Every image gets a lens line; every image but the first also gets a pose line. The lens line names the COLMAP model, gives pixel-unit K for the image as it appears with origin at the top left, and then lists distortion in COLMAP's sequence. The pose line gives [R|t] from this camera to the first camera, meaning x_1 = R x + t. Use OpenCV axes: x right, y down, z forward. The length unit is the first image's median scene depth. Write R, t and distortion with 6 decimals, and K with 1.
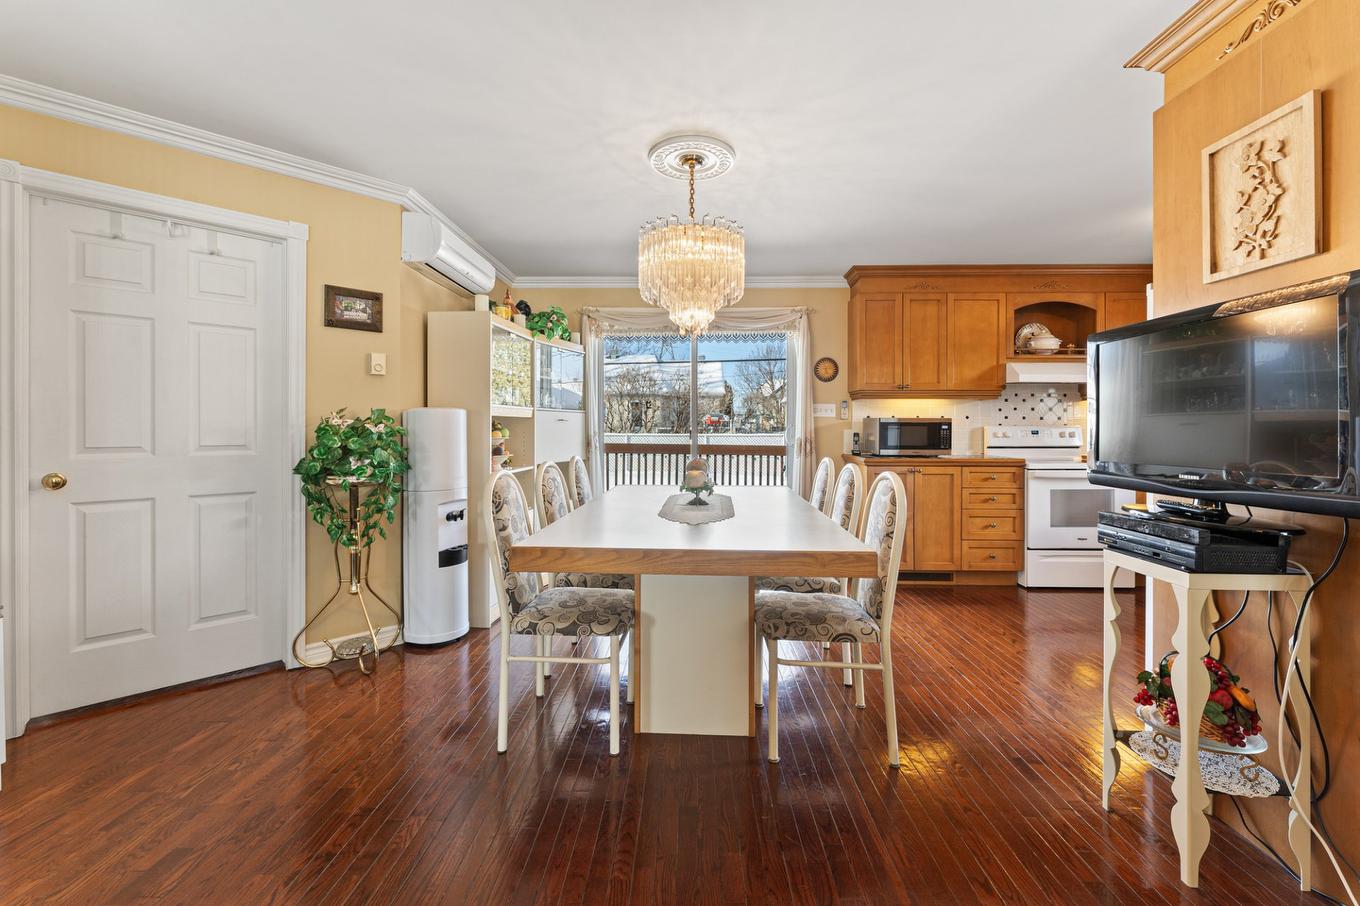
lens RADIAL K [[552.5, 0, 681.0], [0, 552.5, 425.8], [0, 0, 1]] dist [-0.000272, 0.000103]
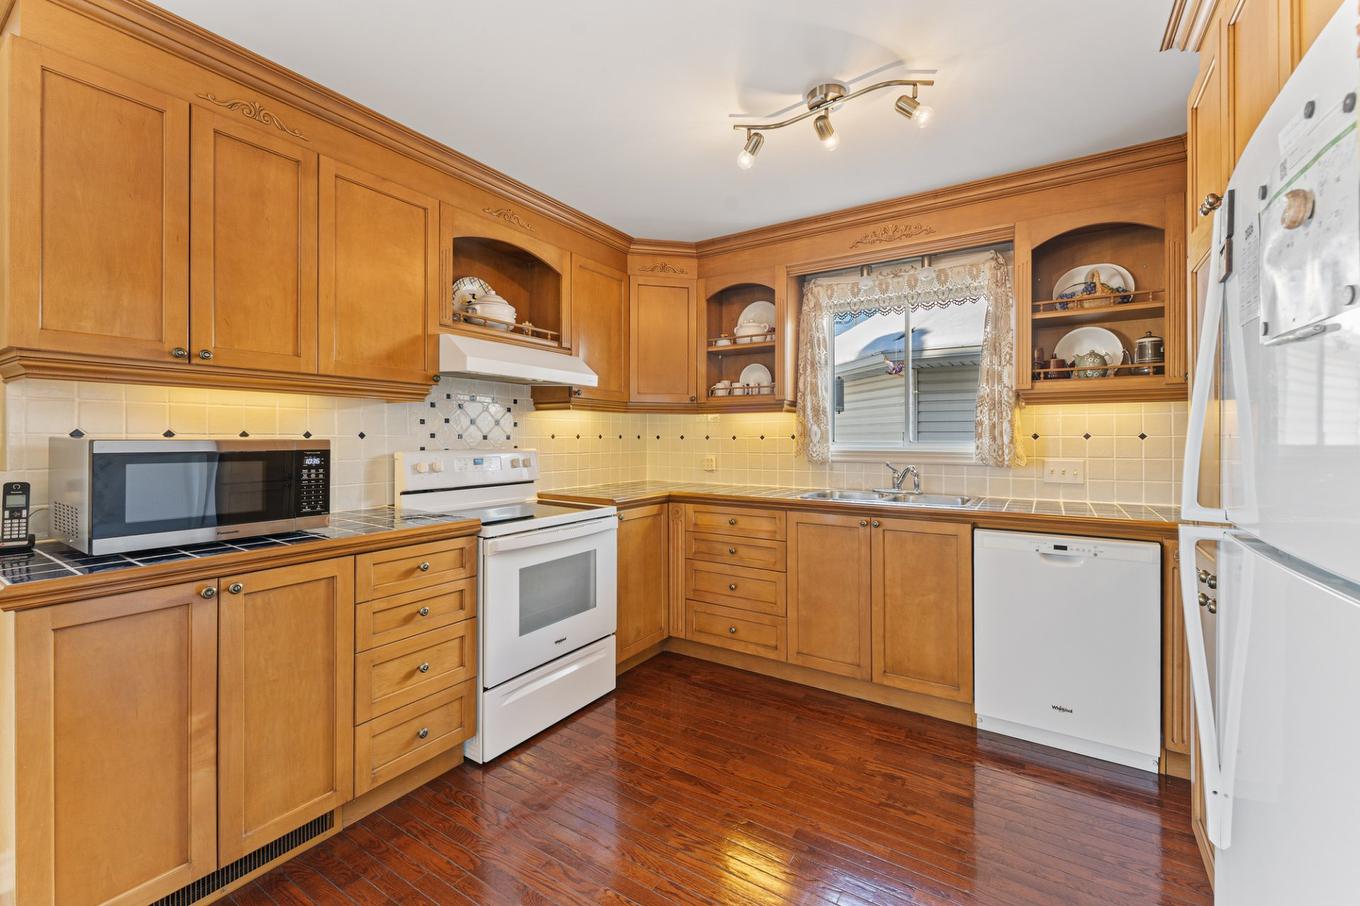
lens RADIAL K [[562.7, 0, 683.6], [0, 562.7, 438.3], [0, 0, 1]] dist [-0.000639, -0.000162]
pose [[0.521766, -0.003223, 0.853083, 0.254033], [-0.002953, 0.999980, 0.005584, -0.017586], [-0.853084, -0.005432, 0.521746, 0.524293]]
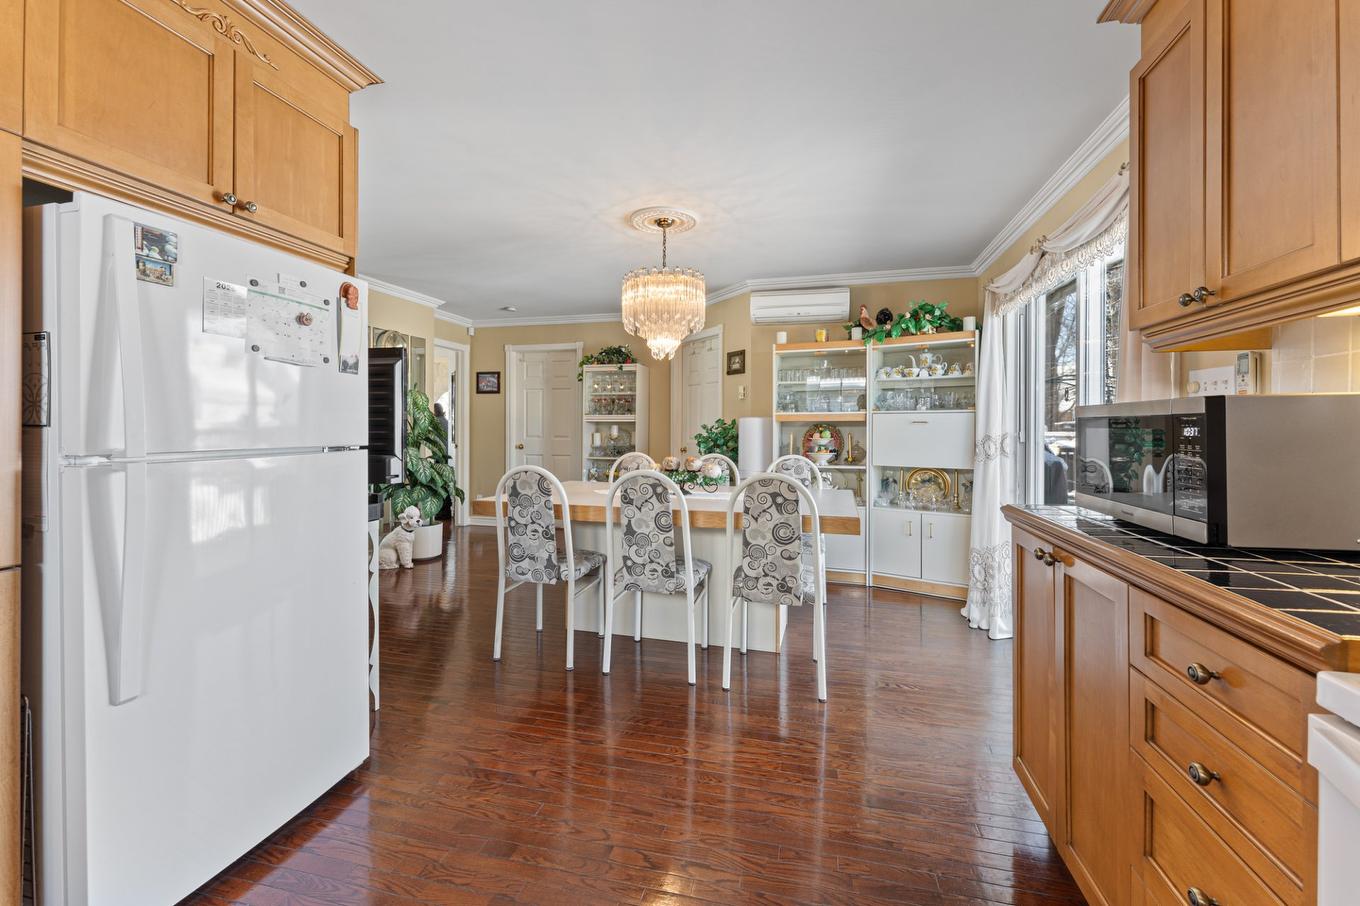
lens RADIAL K [[552.5, 0, 681.0], [0, 552.5, 425.8], [0, 0, 1]] dist [-0.000272, 0.000103]
pose [[-0.223076, -0.005300, -0.974787, 0.755112], [0.000510, 0.999984, -0.005554, 0.000653], [0.974801, -0.001736, -0.223070, 0.796431]]
